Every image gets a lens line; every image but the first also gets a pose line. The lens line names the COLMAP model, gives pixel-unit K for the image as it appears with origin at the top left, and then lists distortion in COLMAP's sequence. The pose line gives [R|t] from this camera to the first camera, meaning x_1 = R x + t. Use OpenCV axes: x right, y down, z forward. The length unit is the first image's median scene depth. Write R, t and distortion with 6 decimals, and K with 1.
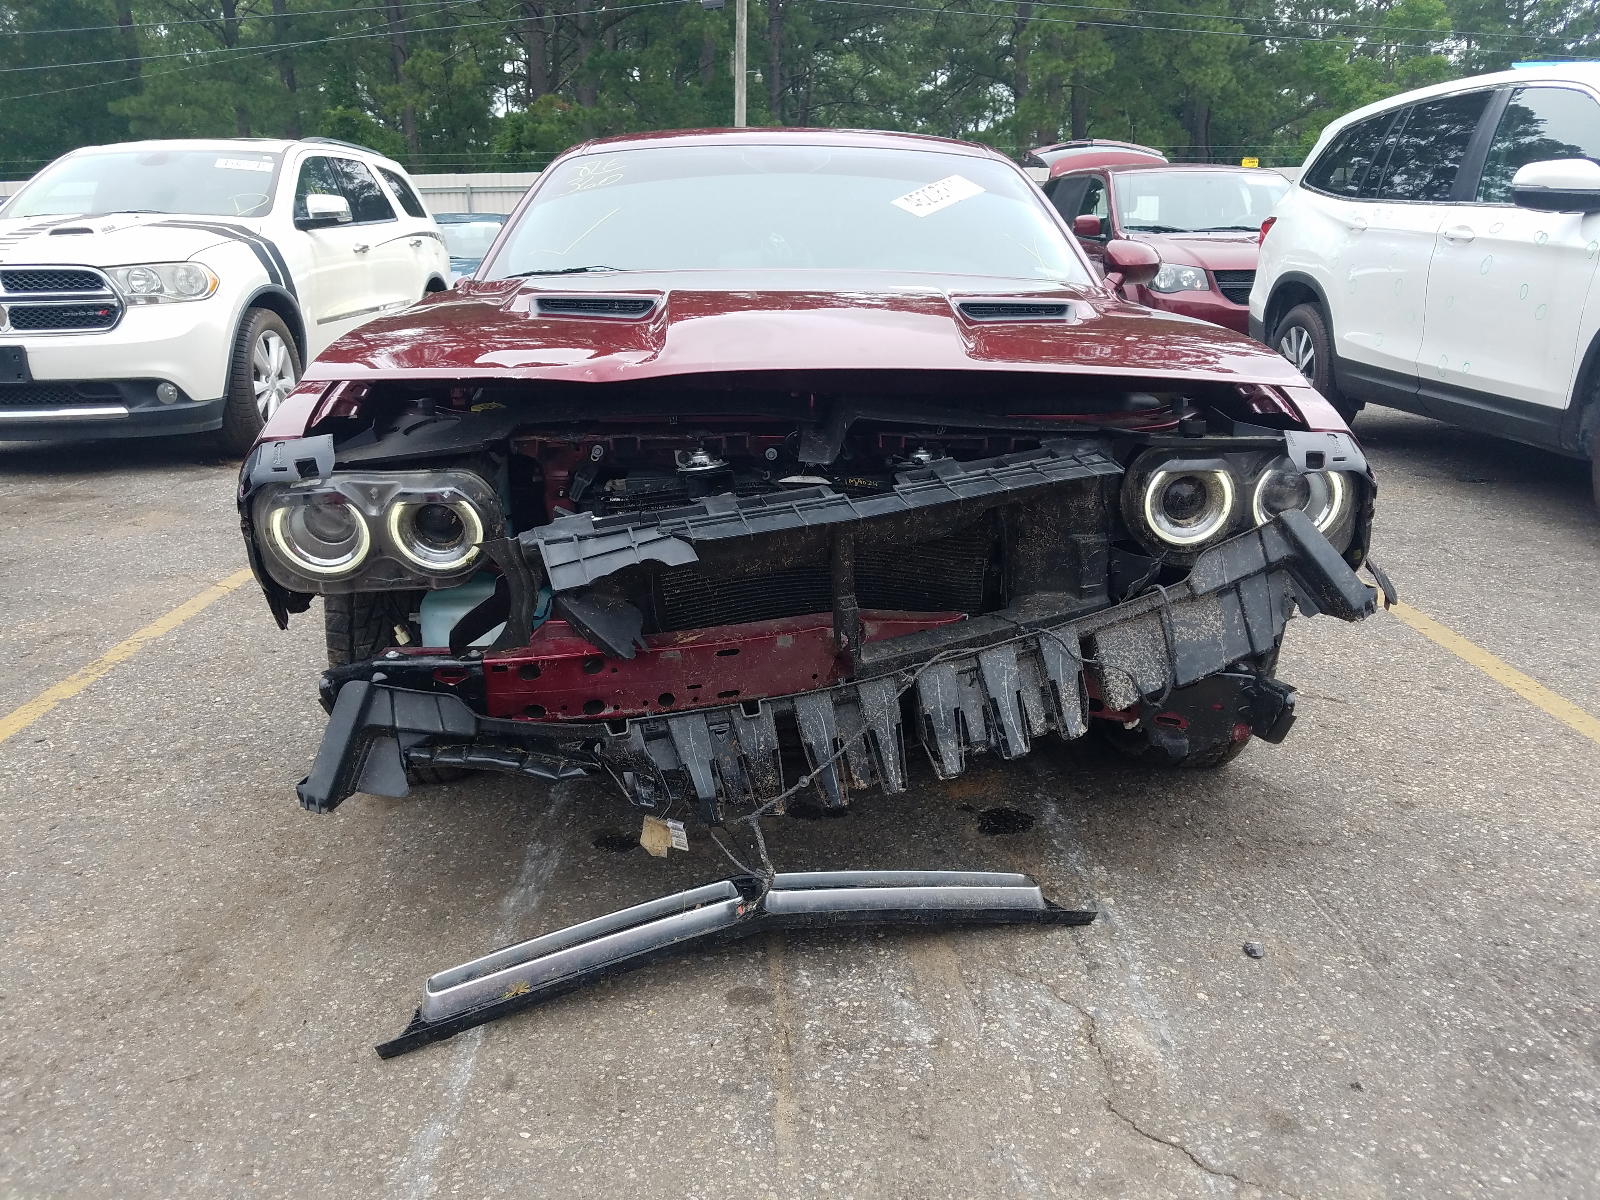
lens RADIAL K [[1252.0, 0, 806.8], [0, 1252.0, 598.4], [0, 0, 1]] dist [0.003533, -0.003346]
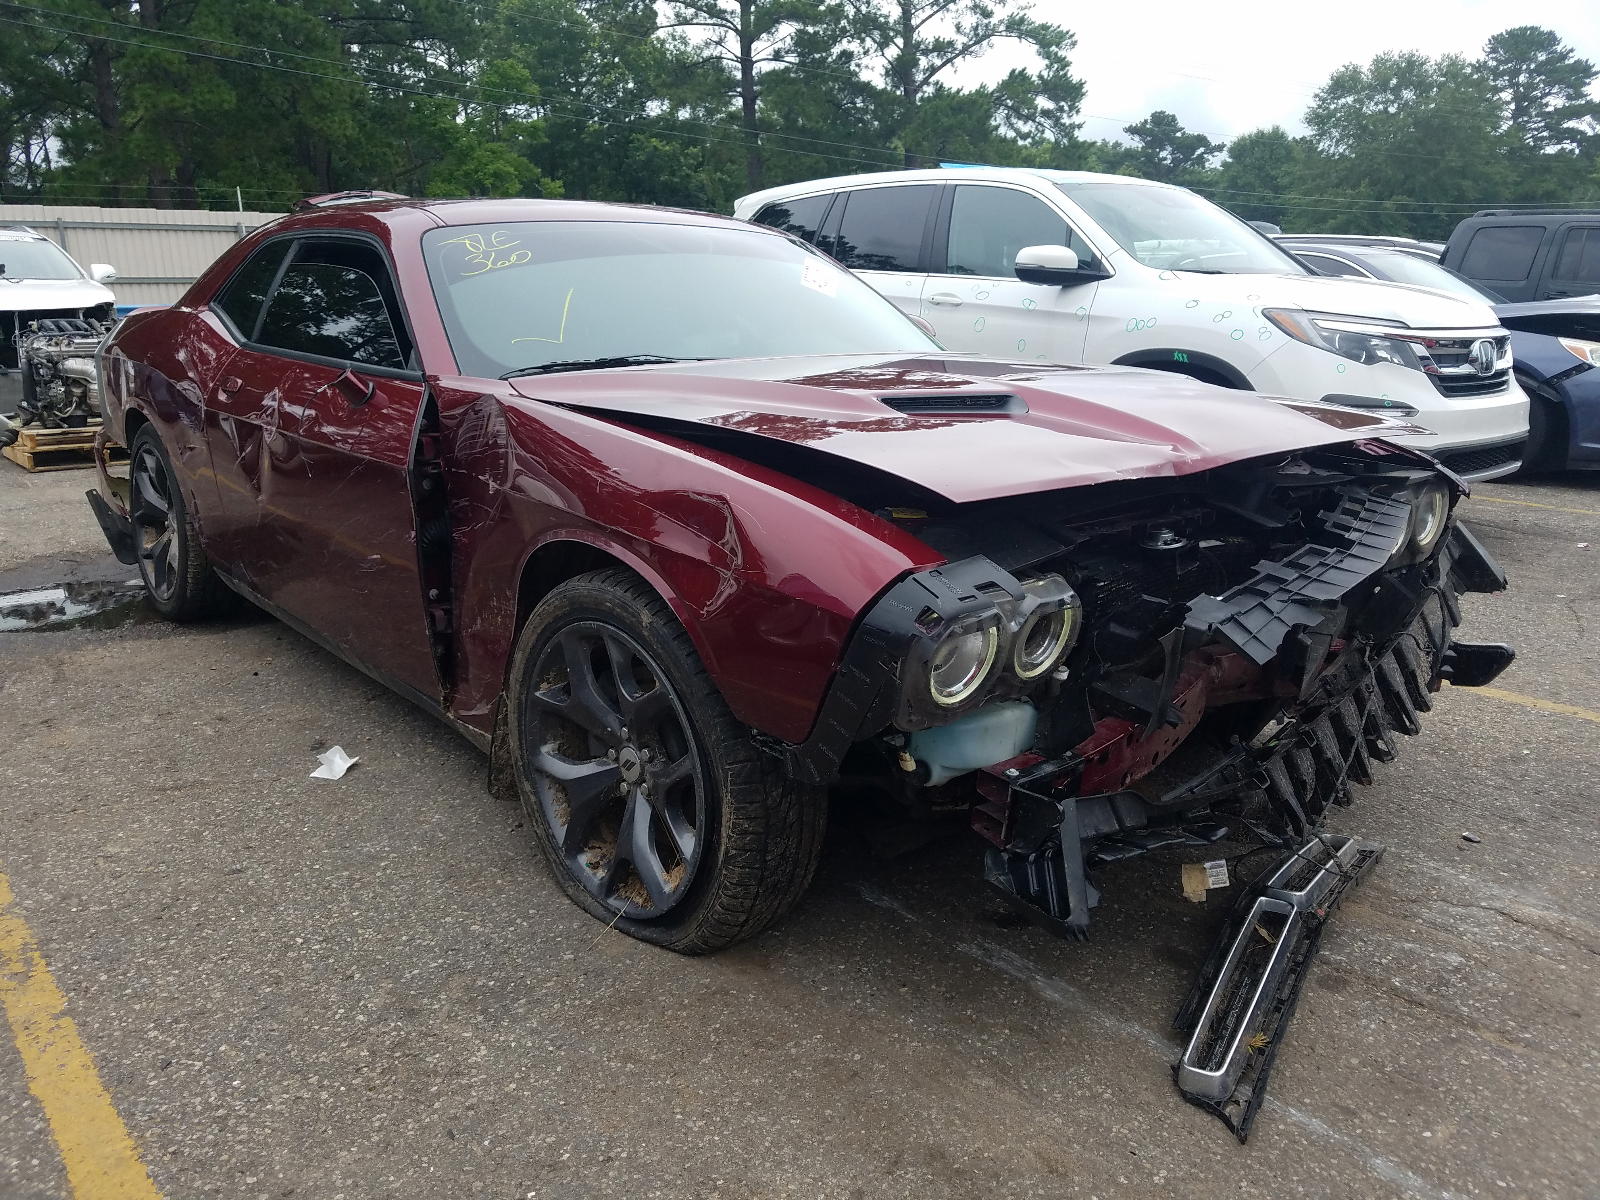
lens RADIAL K [[1252.0, 0, 806.8], [0, 1252.0, 598.4], [0, 0, 1]] dist [0.003533, -0.003346]
pose [[0.784033, -0.148949, 0.602584, -0.407315], [0.168486, 0.985403, 0.024355, -0.055627], [-0.597416, 0.082432, 0.797684, 0.123060]]
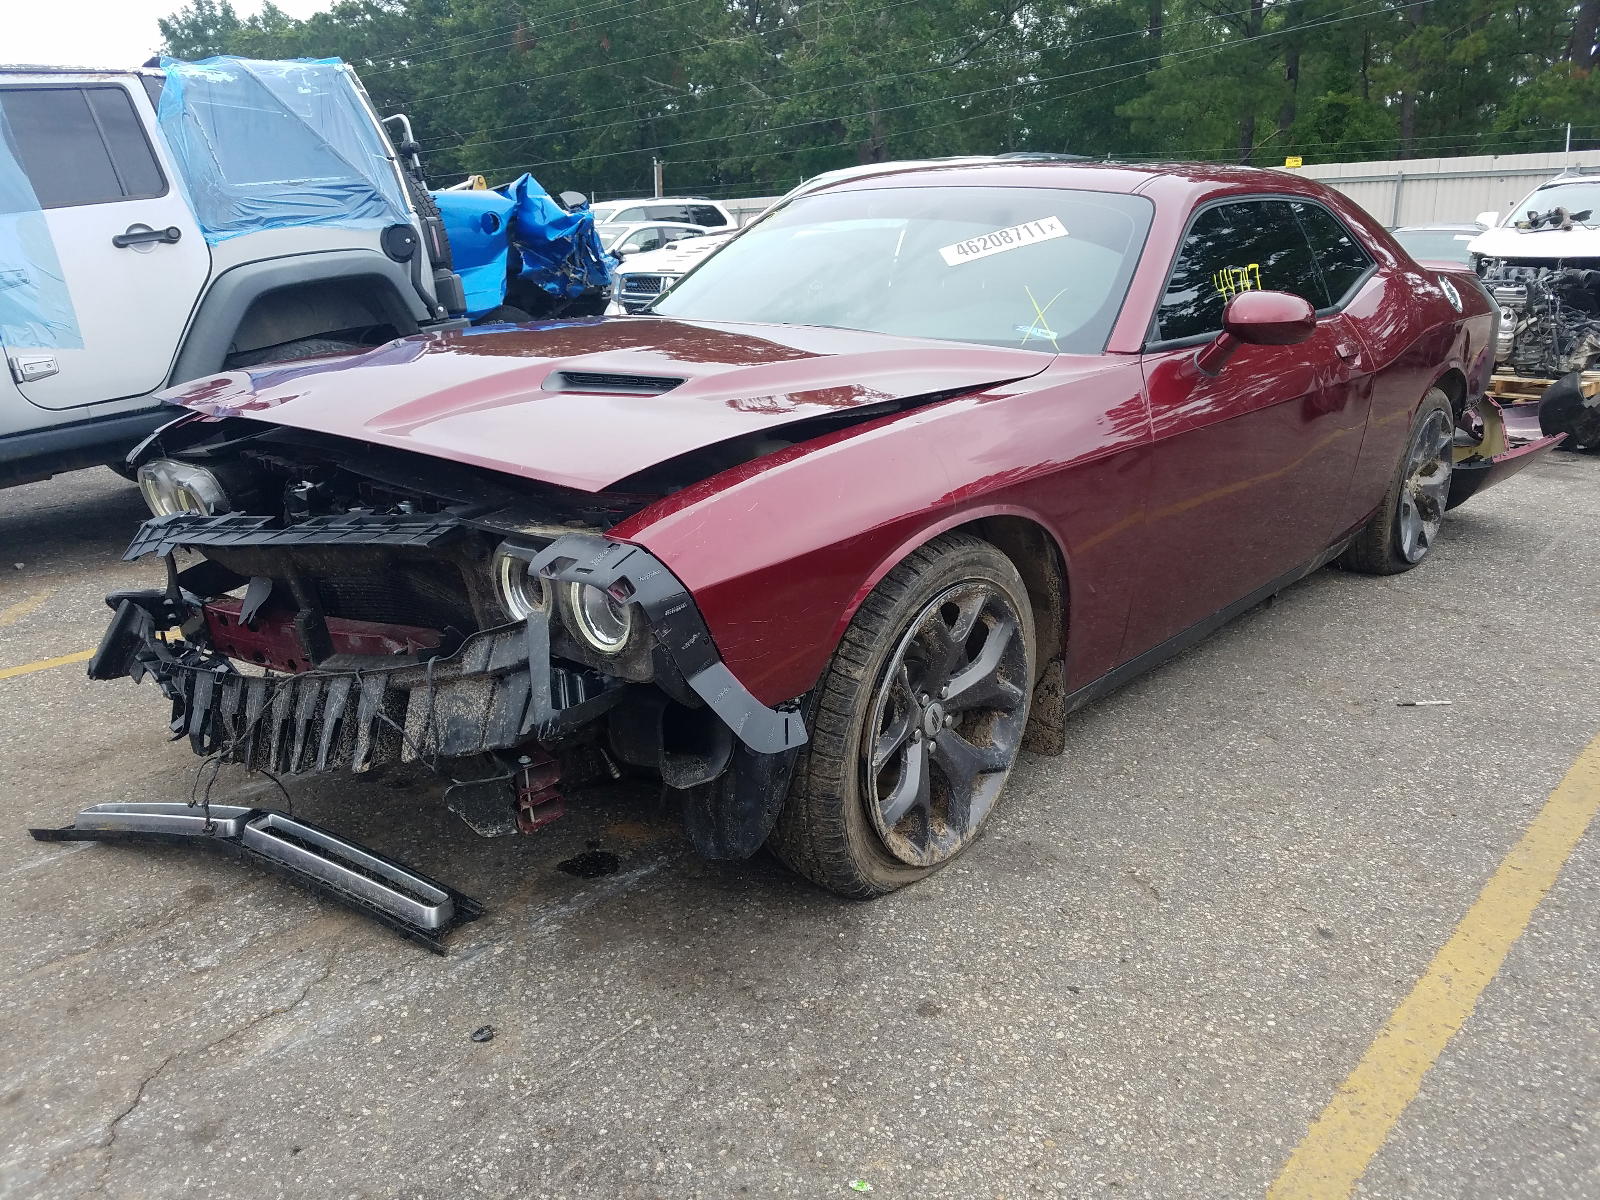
lens RADIAL K [[1252.0, 0, 806.8], [0, 1252.0, 598.4], [0, 0, 1]] dist [0.003533, -0.003346]
pose [[0.729133, 0.189236, -0.657689, 0.455608], [-0.181823, 0.980038, 0.080411, -0.076142], [0.659777, 0.060953, 0.748986, 0.157243]]
